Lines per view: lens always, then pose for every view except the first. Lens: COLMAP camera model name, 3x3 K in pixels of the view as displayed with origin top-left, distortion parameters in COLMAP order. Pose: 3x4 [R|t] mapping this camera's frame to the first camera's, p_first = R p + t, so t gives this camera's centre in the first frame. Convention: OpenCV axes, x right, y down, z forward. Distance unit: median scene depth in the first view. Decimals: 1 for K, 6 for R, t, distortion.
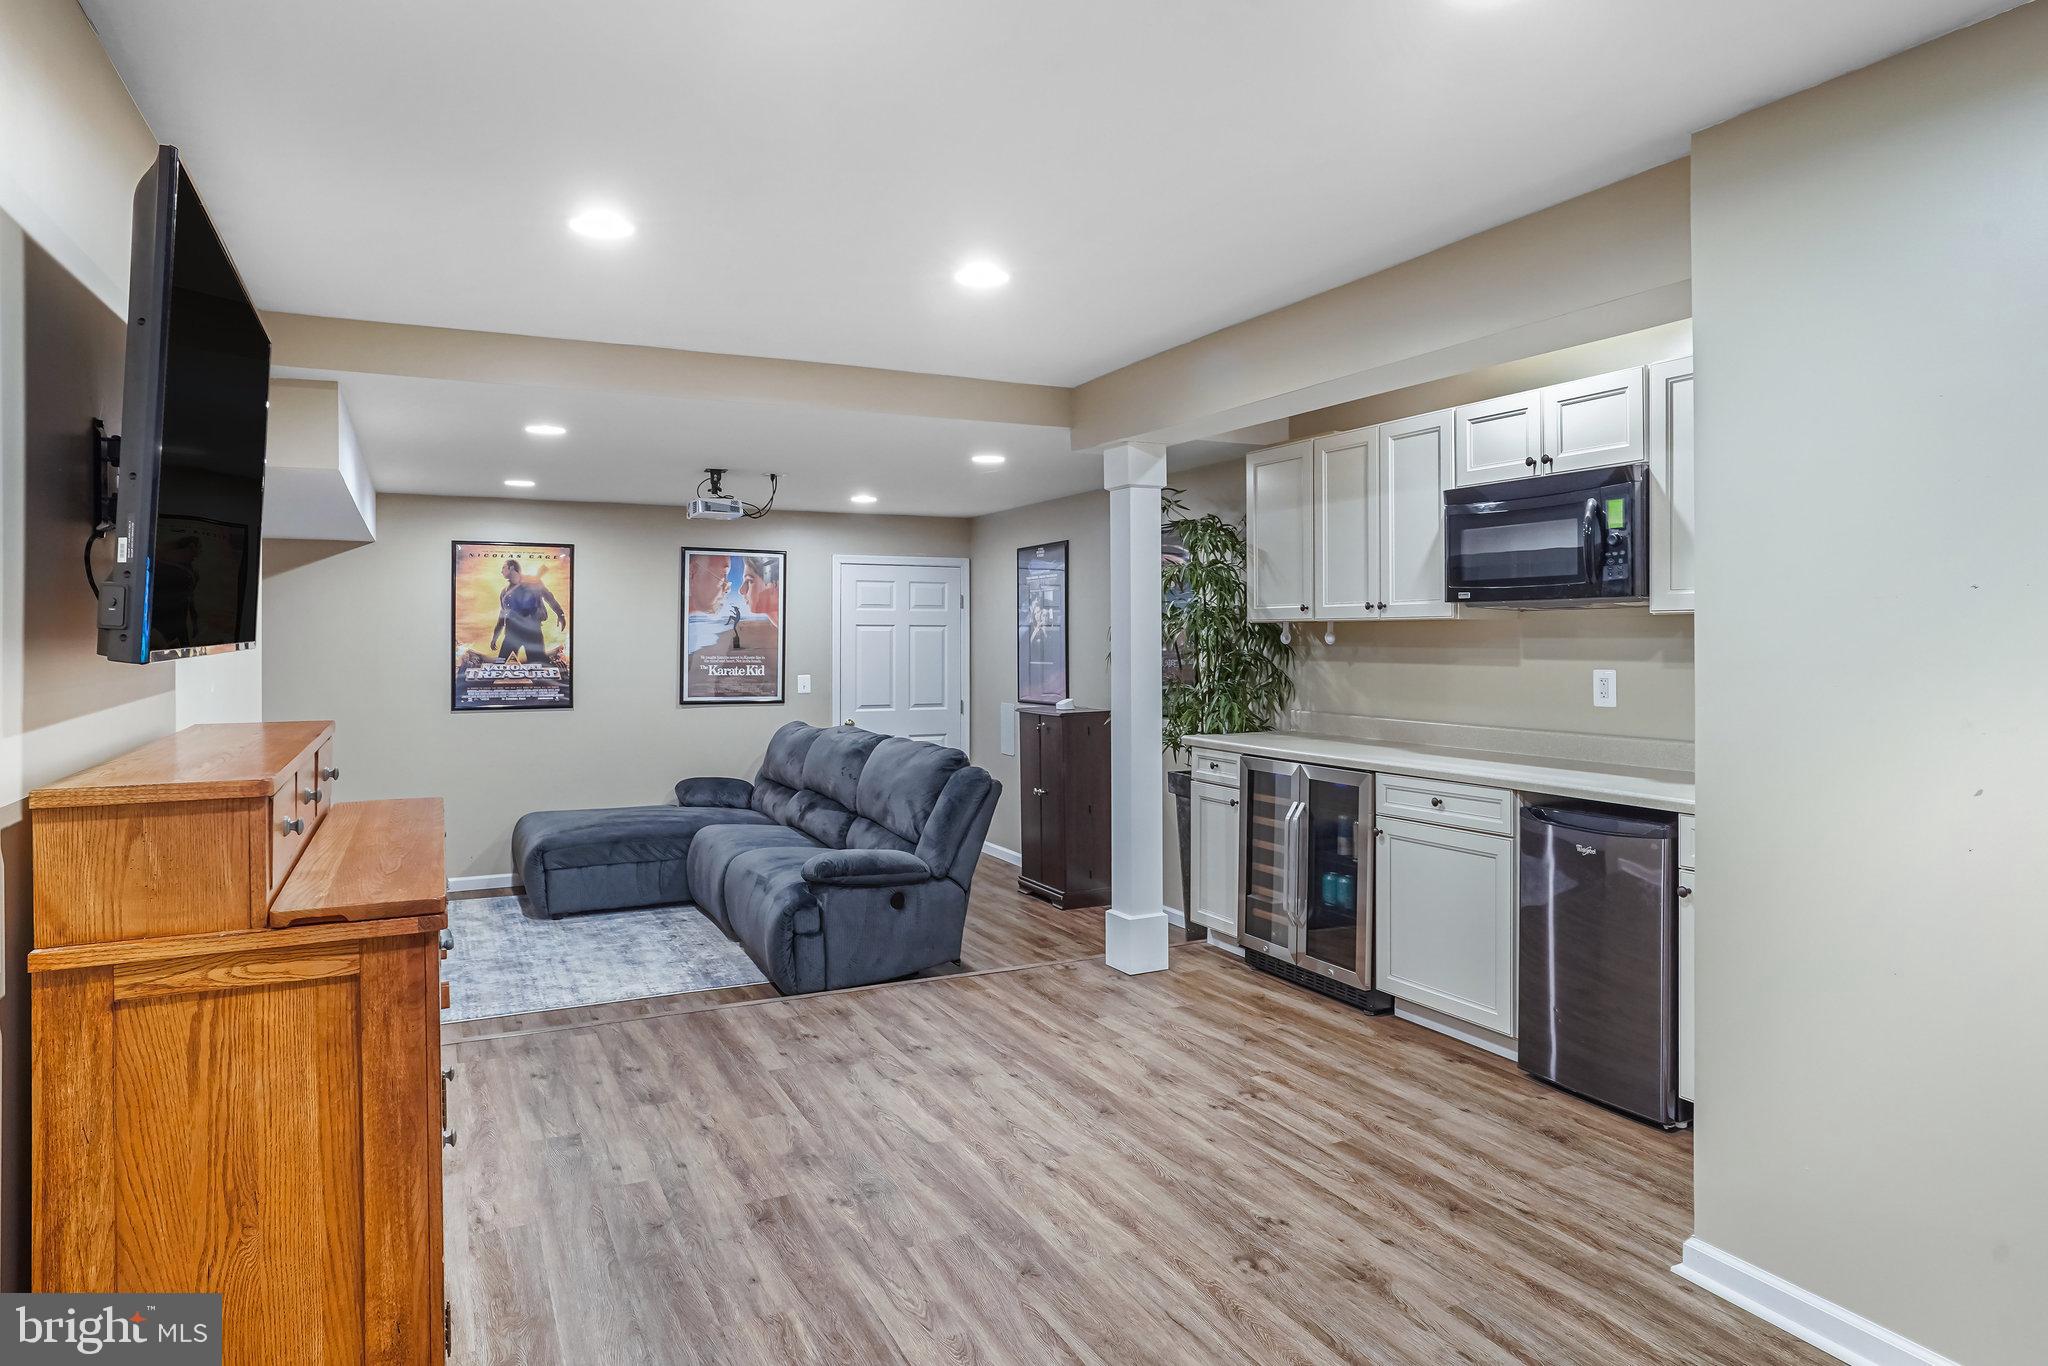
lens RADIAL K [[1209.6, 0, 1016.0], [0, 1209.6, 669.0], [0, 0, 1]] dist [-0.017991, 0.006629]
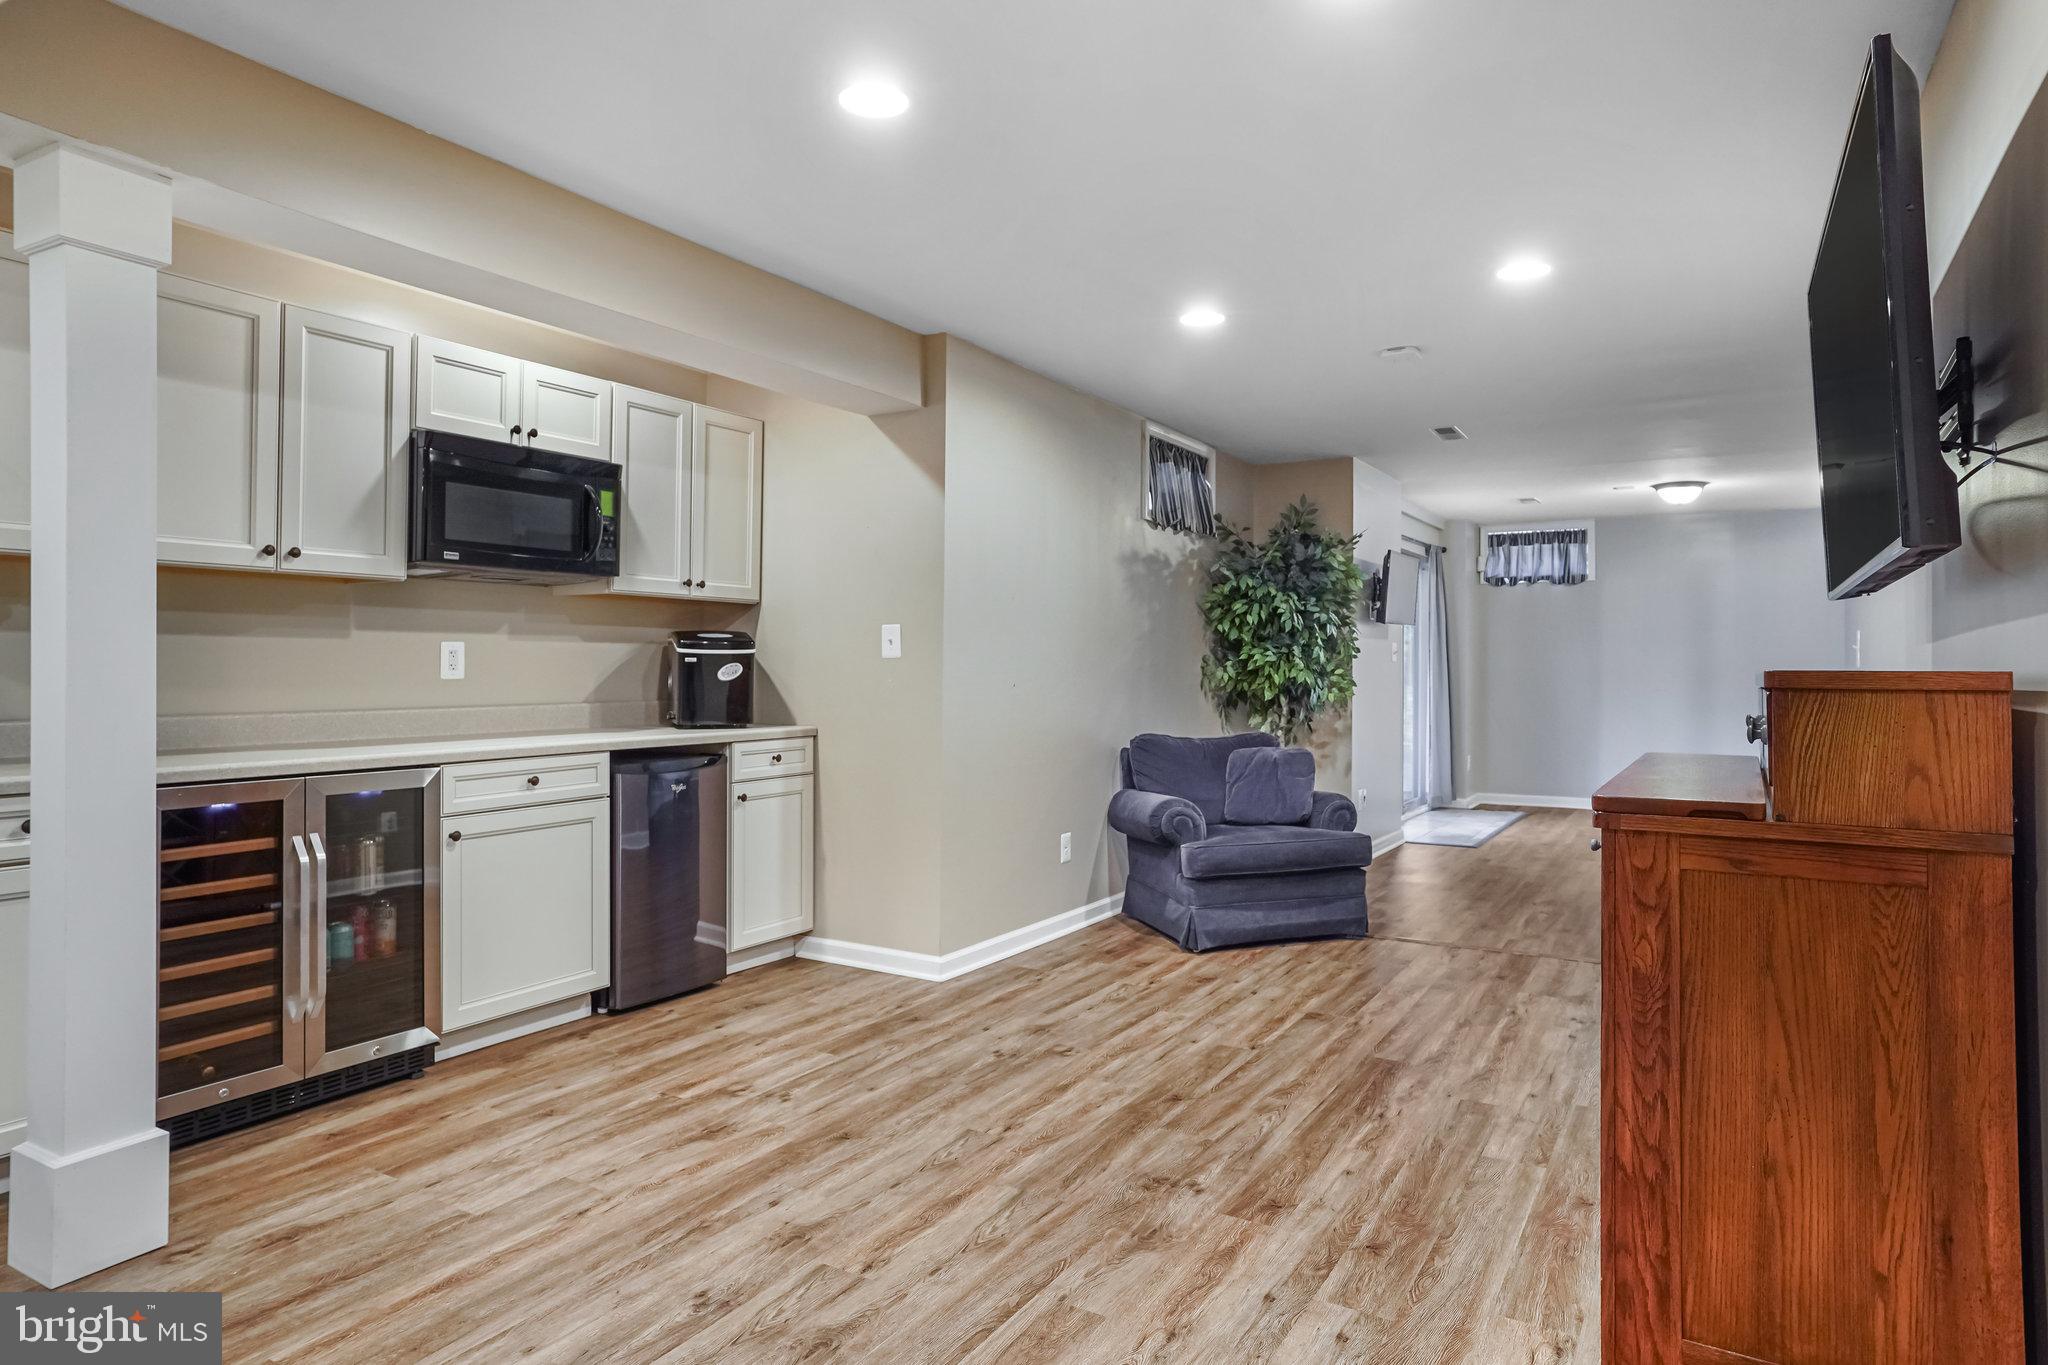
lens RADIAL K [[1209.6, 0, 1017.0], [0, 1209.6, 702.7], [0, 0, 1]] dist [-0.017991, 0.006629]
pose [[-0.546467, -0.021791, 0.837197, -0.608072], [0.017219, 0.999158, 0.037245, 0.021563], [-0.837304, 0.034769, -0.545631, 1.160780]]
